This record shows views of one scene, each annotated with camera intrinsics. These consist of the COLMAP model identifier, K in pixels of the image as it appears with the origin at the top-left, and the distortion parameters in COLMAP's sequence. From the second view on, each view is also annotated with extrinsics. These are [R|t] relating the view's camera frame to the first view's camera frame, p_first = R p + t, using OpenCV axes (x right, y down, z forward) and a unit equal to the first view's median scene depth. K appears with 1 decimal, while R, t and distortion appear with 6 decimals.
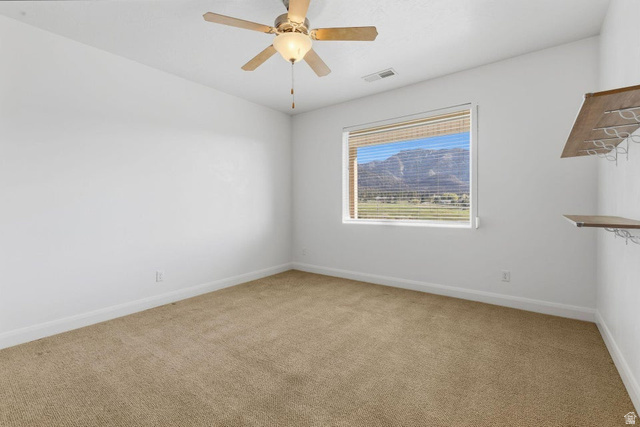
lens RADIAL K [[287.6, 0, 317.9], [0, 287.6, 212.4], [0, 0, 1]] dist [0.001188, -0.001627]
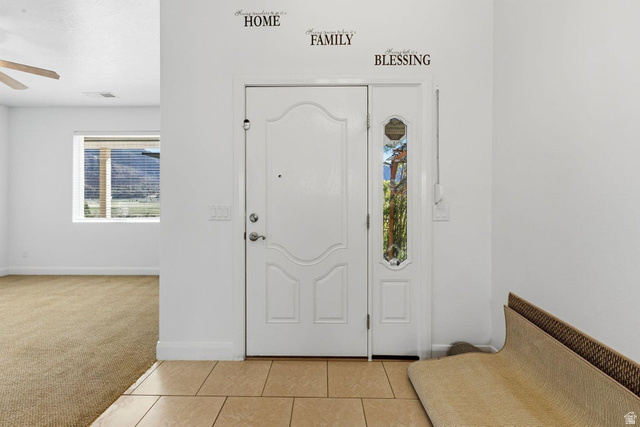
lens RADIAL K [[287.6, 0, 319.7], [0, 287.6, 209.3], [0, 0, 1]] dist [0.001188, -0.001627]
pose [[0.799478, -0.003990, 0.600682, 0.177287], [0.006028, 0.999981, -0.001380, -0.002618], [-0.600665, 0.004724, 0.799487, -0.375028]]
